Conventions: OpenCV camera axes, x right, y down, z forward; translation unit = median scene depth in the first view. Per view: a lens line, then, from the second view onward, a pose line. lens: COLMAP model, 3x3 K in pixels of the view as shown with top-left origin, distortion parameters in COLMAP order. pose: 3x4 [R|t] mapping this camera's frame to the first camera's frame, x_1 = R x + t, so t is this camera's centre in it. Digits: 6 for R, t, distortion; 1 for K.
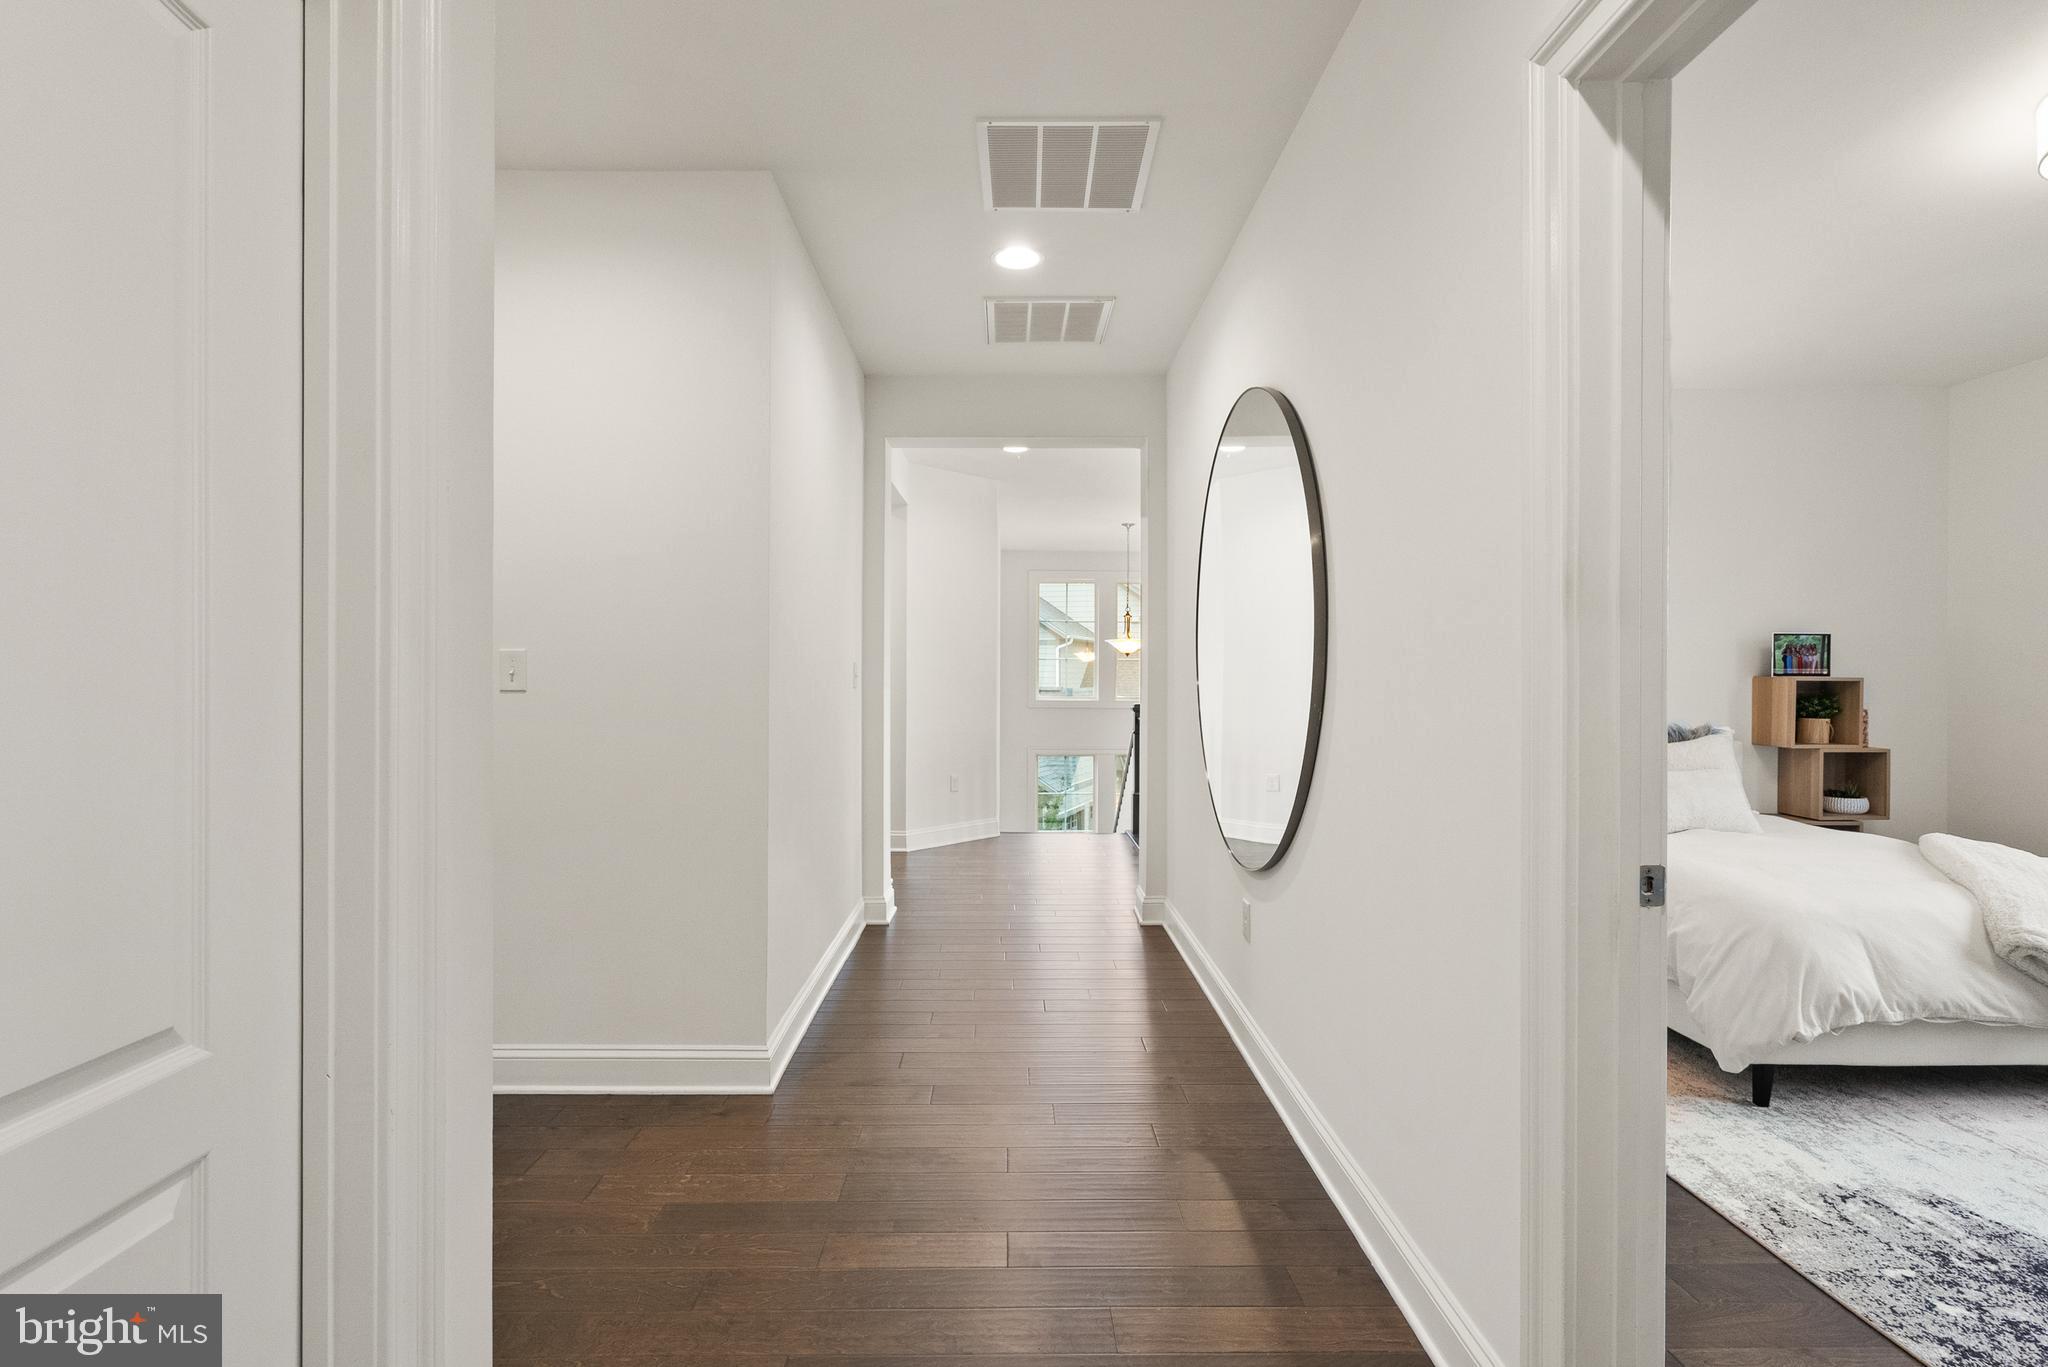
lens RADIAL K [[947.6, 0, 1019.7], [0, 947.6, 676.2], [0, 0, 1]] dist [0.002049, -0.000771]
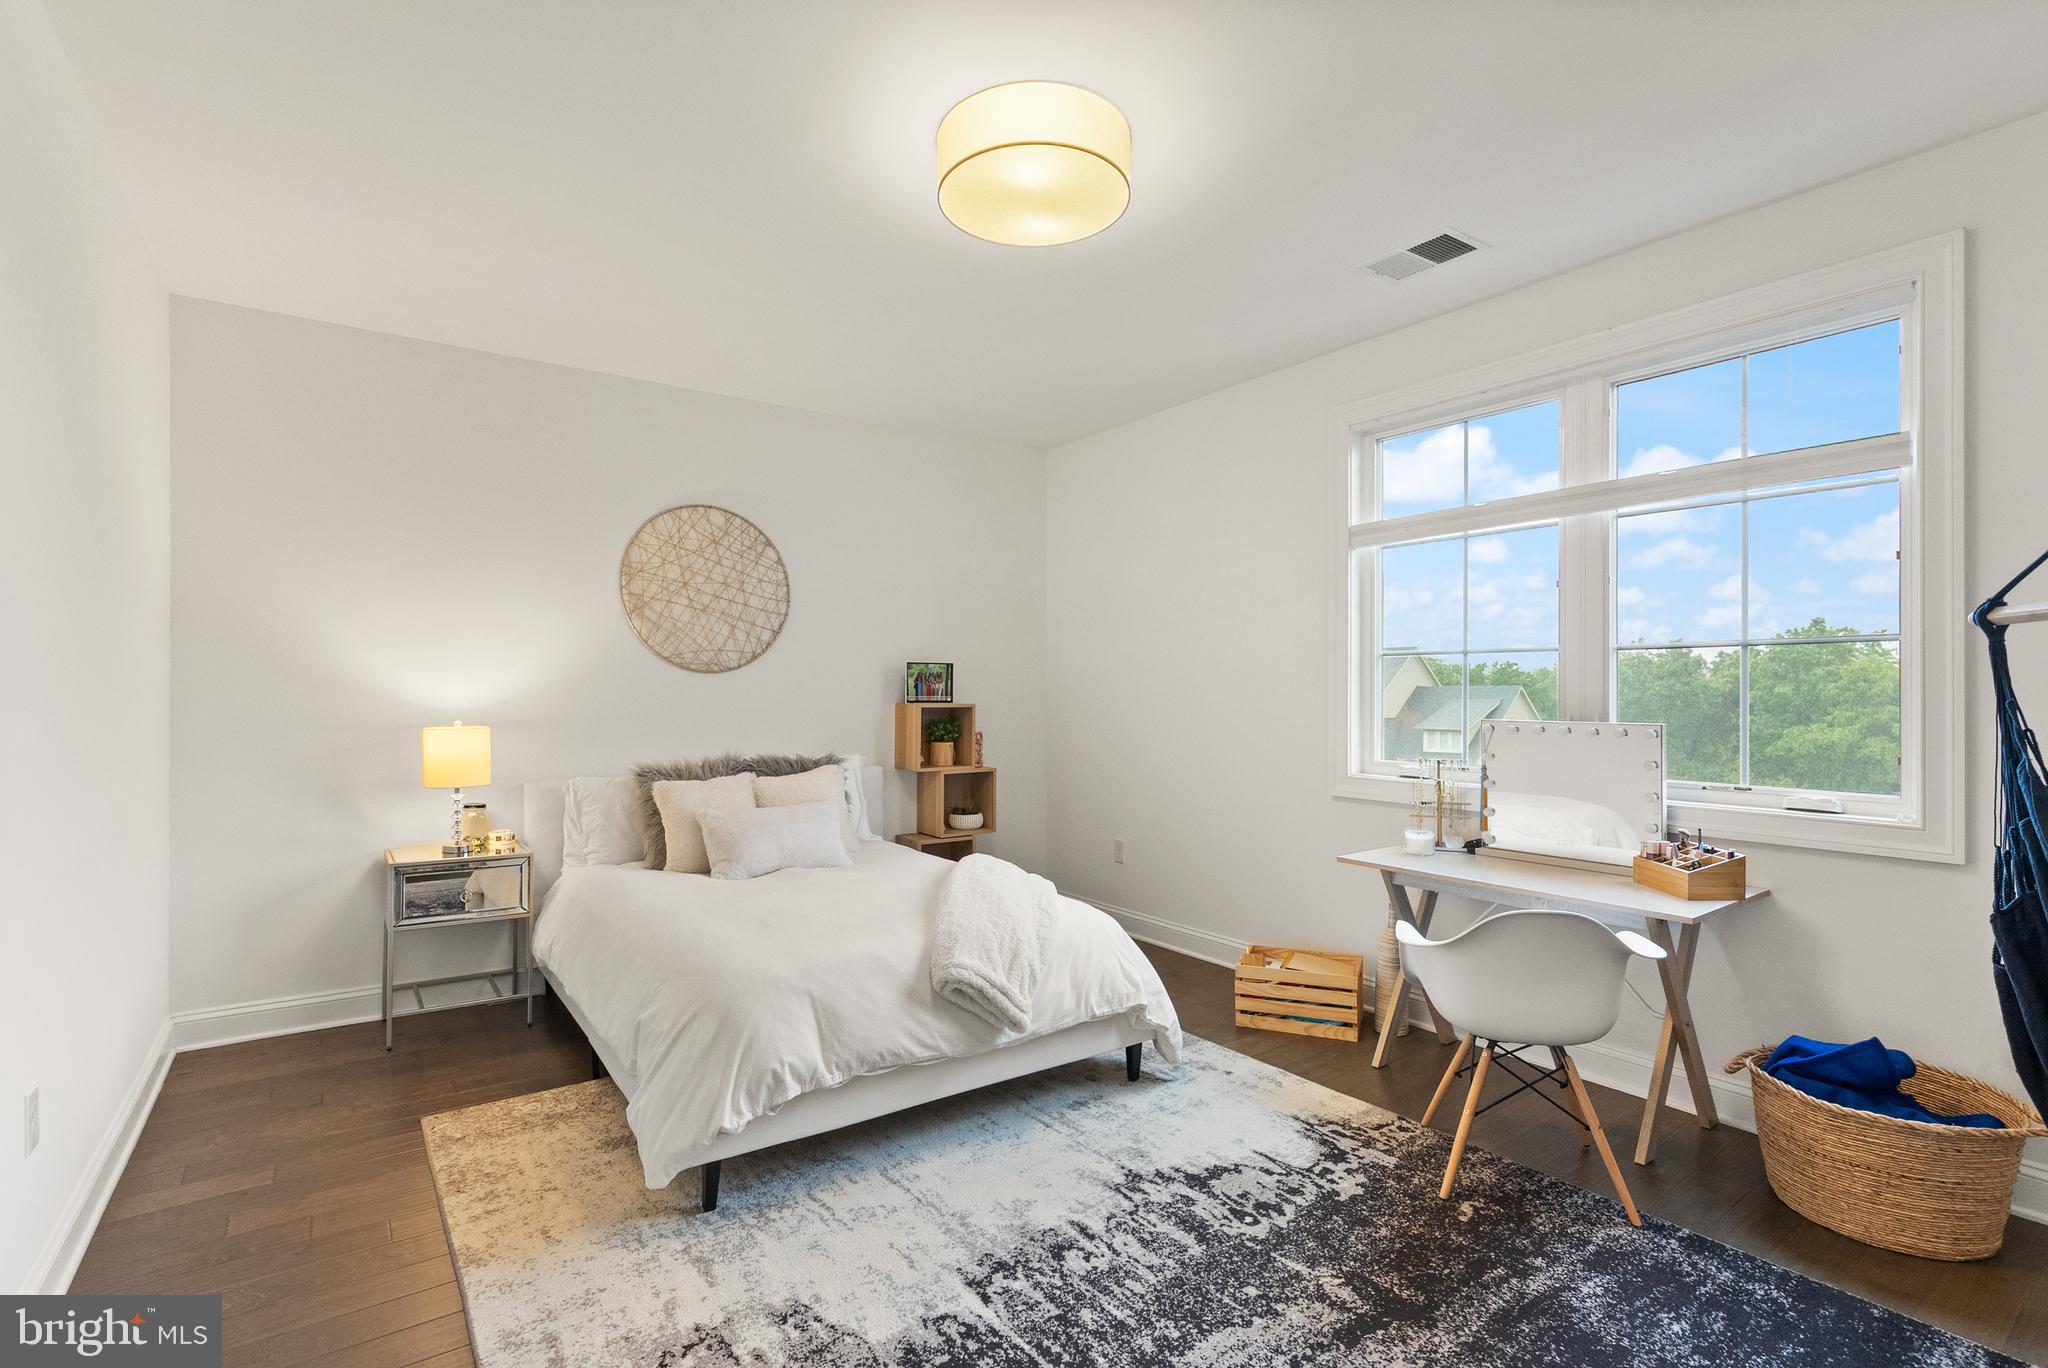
lens RADIAL K [[947.6, 0, 1033.0], [0, 947.6, 687.4], [0, 0, 1]] dist [0.002049, -0.000771]
pose [[0.818503, 0.001065, 0.574501, 0.509002], [0.000952, 0.999994, -0.003210, -0.022576], [-0.574501, 0.003174, 0.818498, 0.112546]]
